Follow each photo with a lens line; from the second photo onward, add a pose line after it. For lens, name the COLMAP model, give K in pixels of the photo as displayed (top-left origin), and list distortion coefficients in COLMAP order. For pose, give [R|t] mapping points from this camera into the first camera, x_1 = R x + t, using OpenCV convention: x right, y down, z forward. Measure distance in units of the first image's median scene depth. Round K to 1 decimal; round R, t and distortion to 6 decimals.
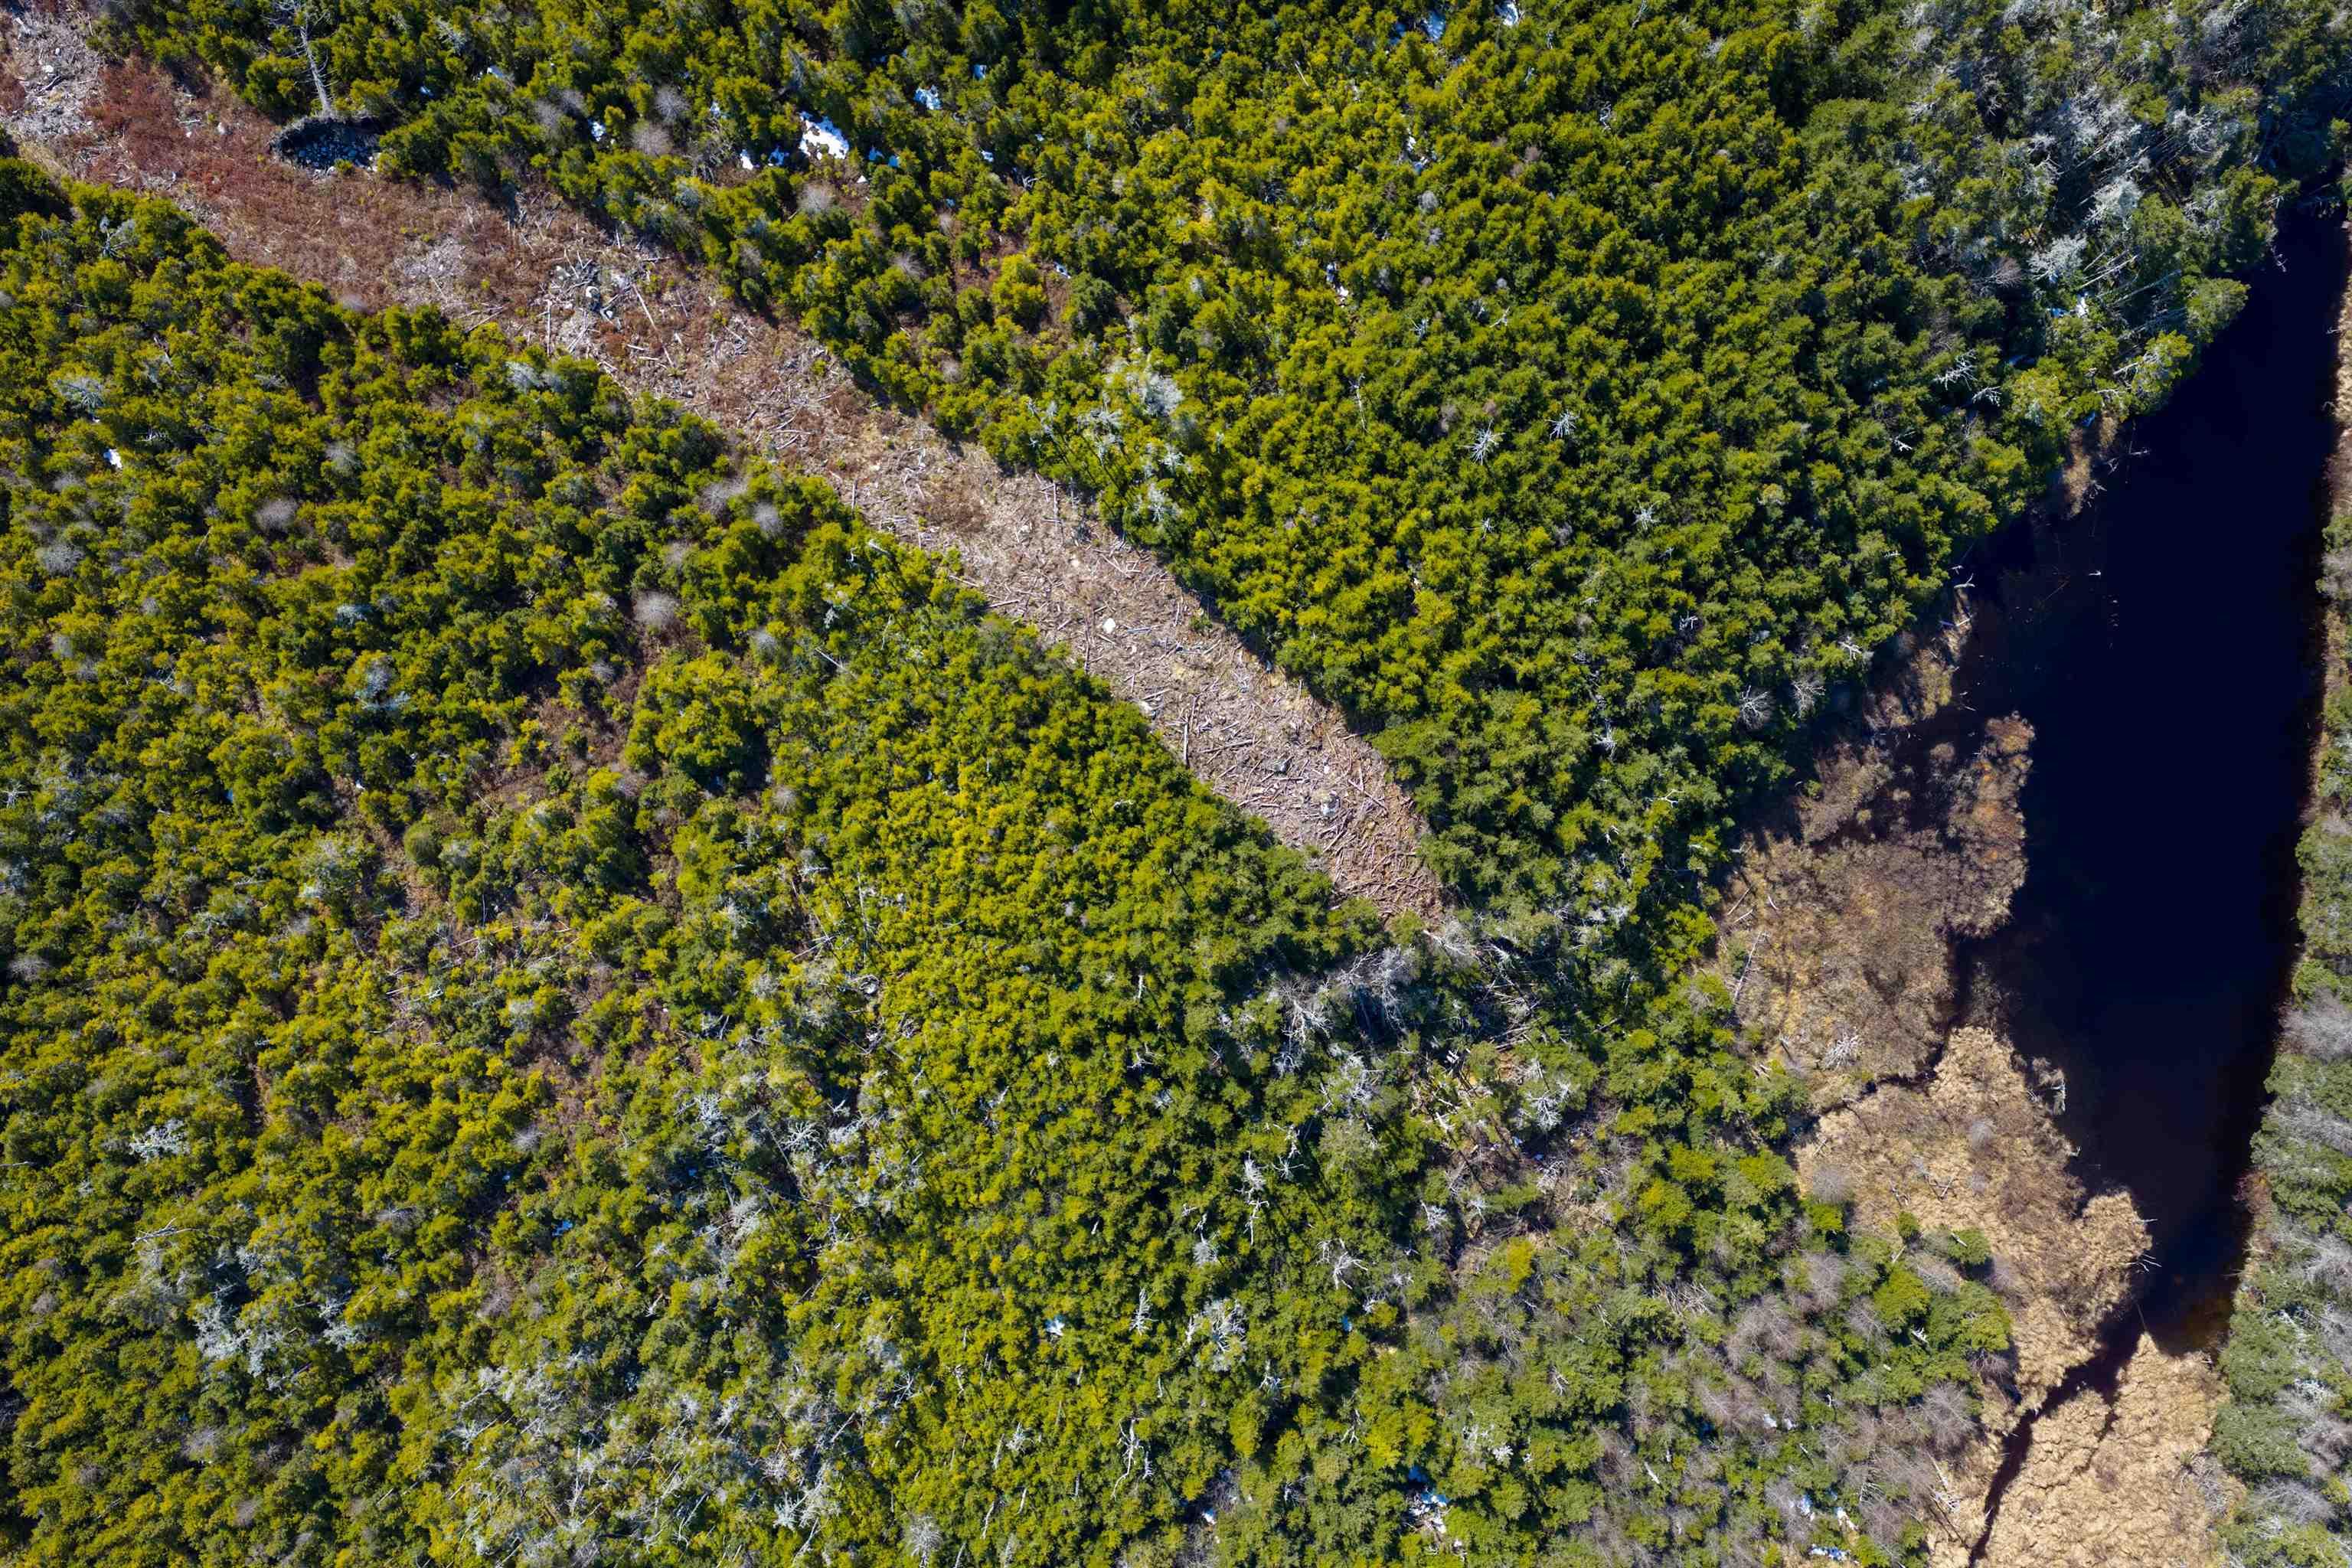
lens RADIAL K [[1944.6, 0, 1172.2], [0, 1944.6, 778.6], [0, 0, 1]] dist [0.023964, -0.041985]
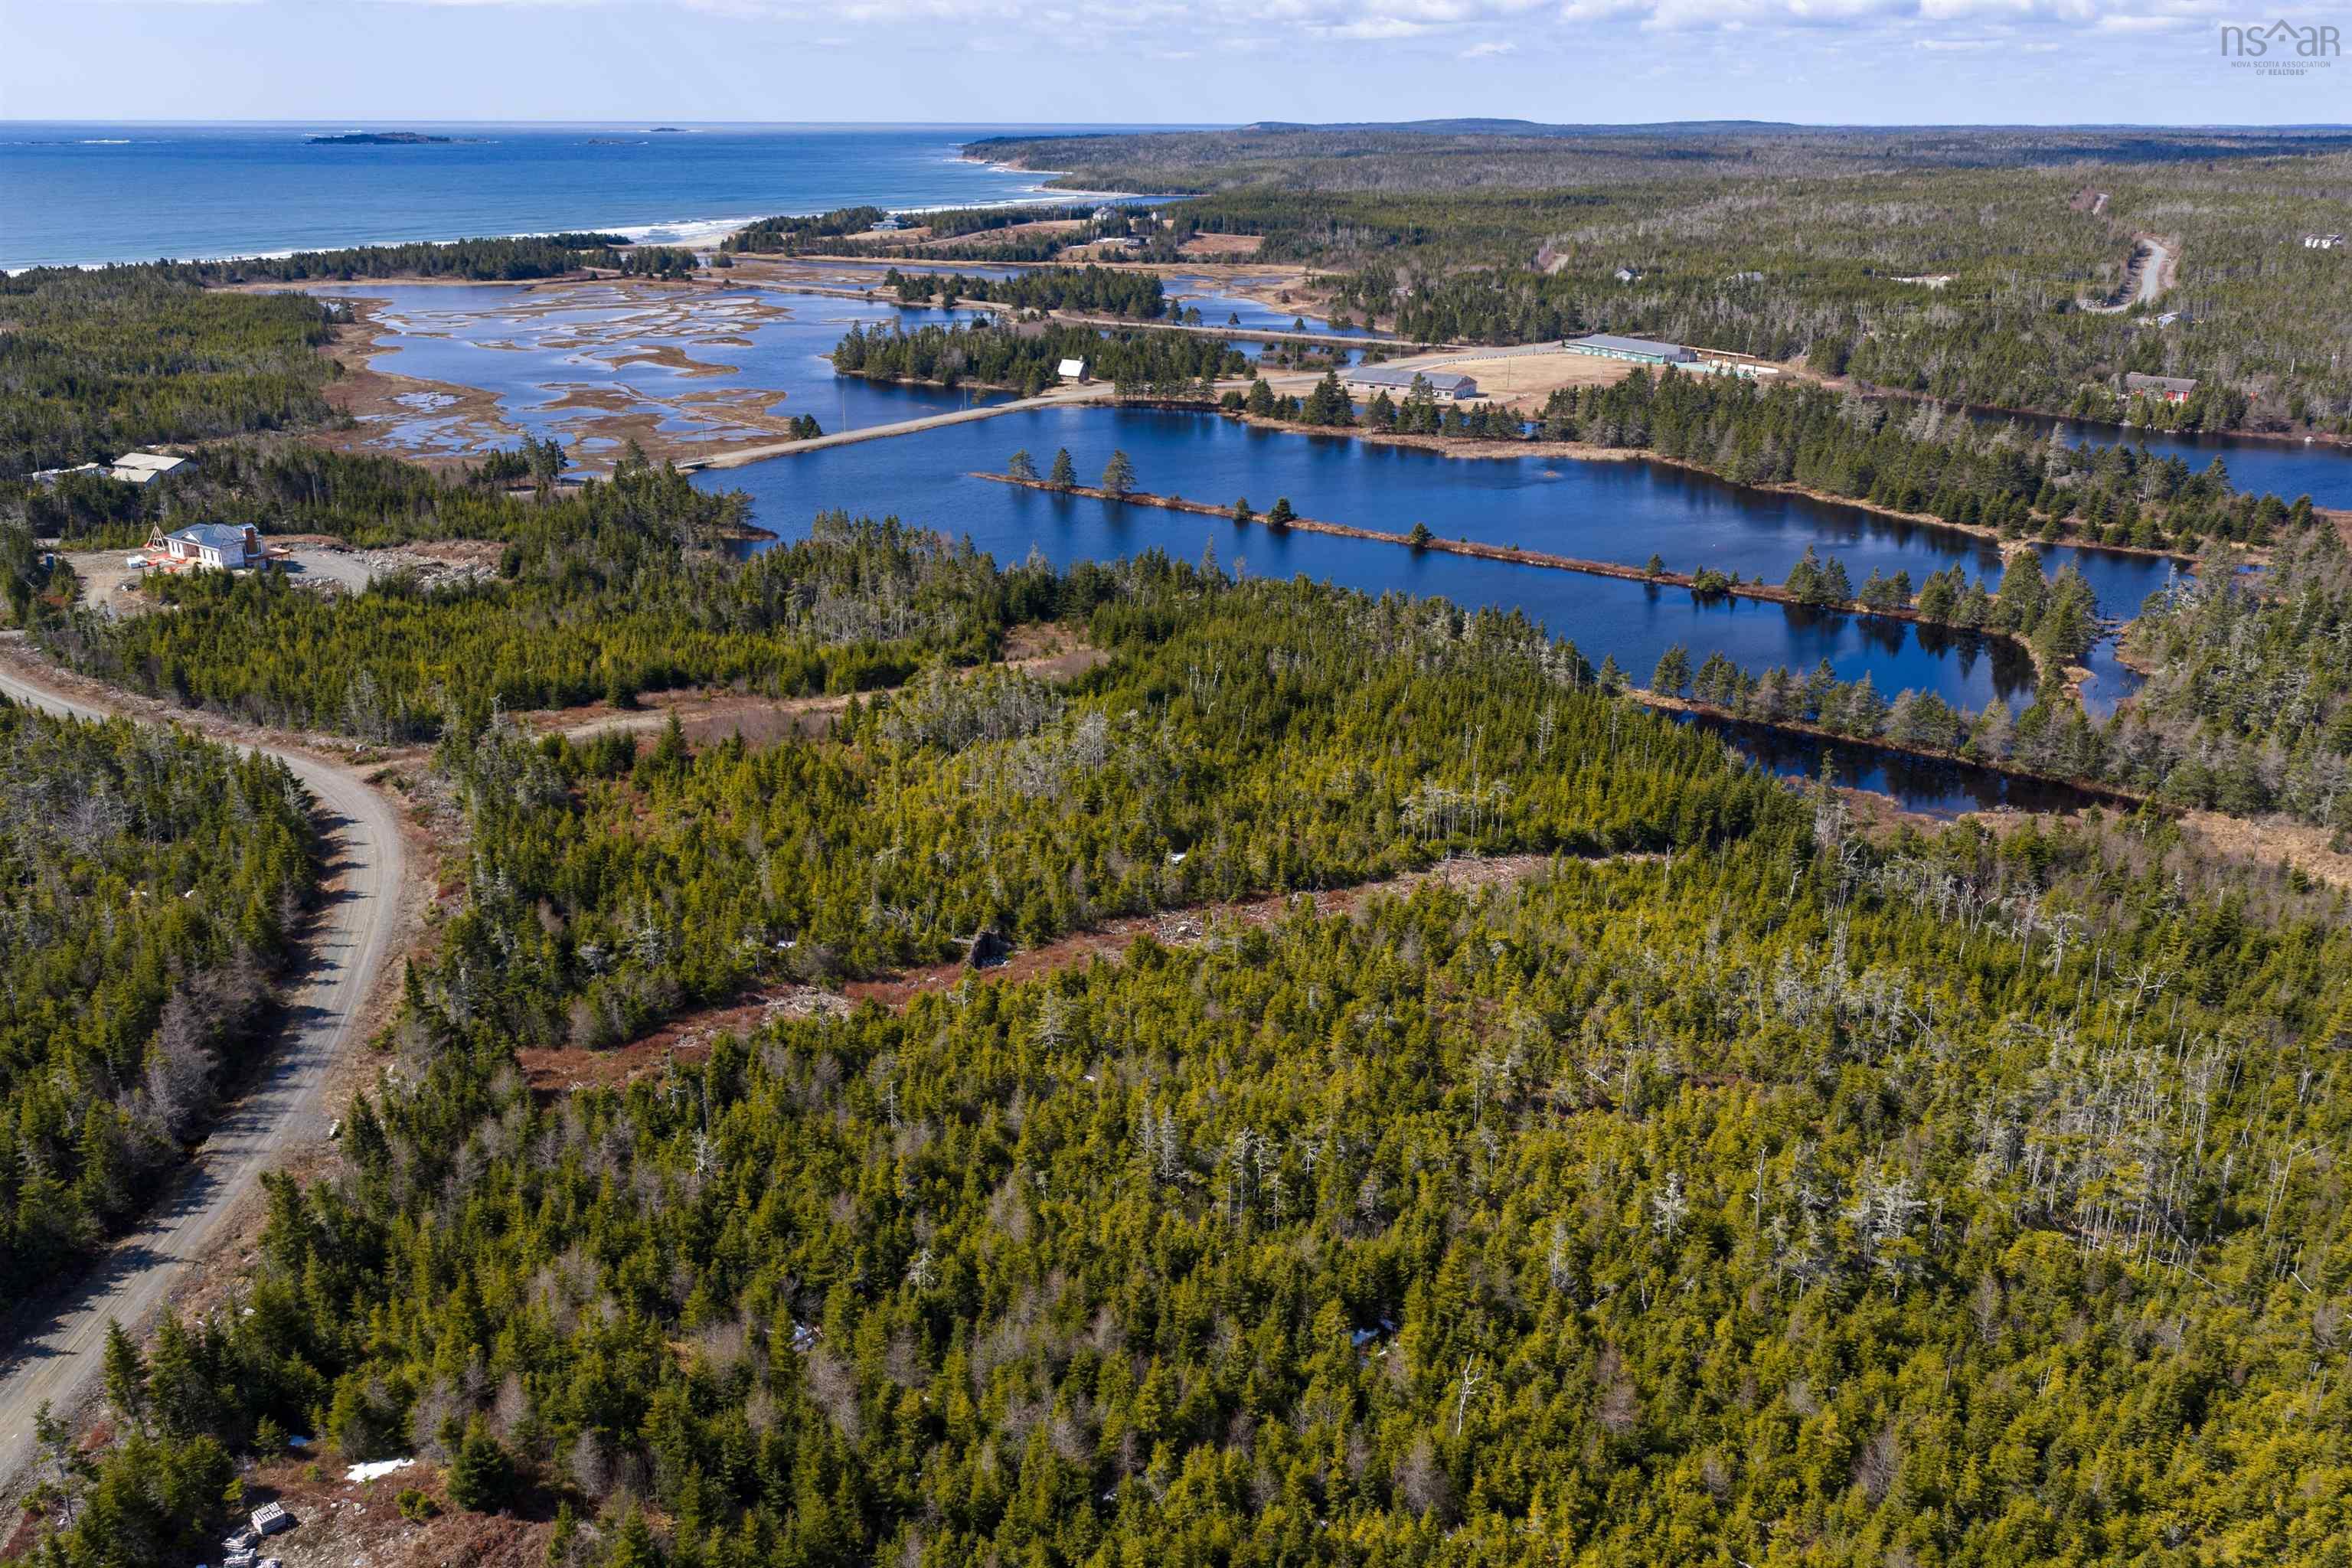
lens RADIAL K [[1944.6, 0, 1163.3], [0, 1944.6, 733.8], [0, 0, 1]] dist [0.023964, -0.041985]
pose [[0.544137, -0.257092, 0.798636, -1.386229], [0.838945, 0.177247, -0.514543, 0.432711], [-0.009271, 0.949993, 0.312133, 0.428676]]
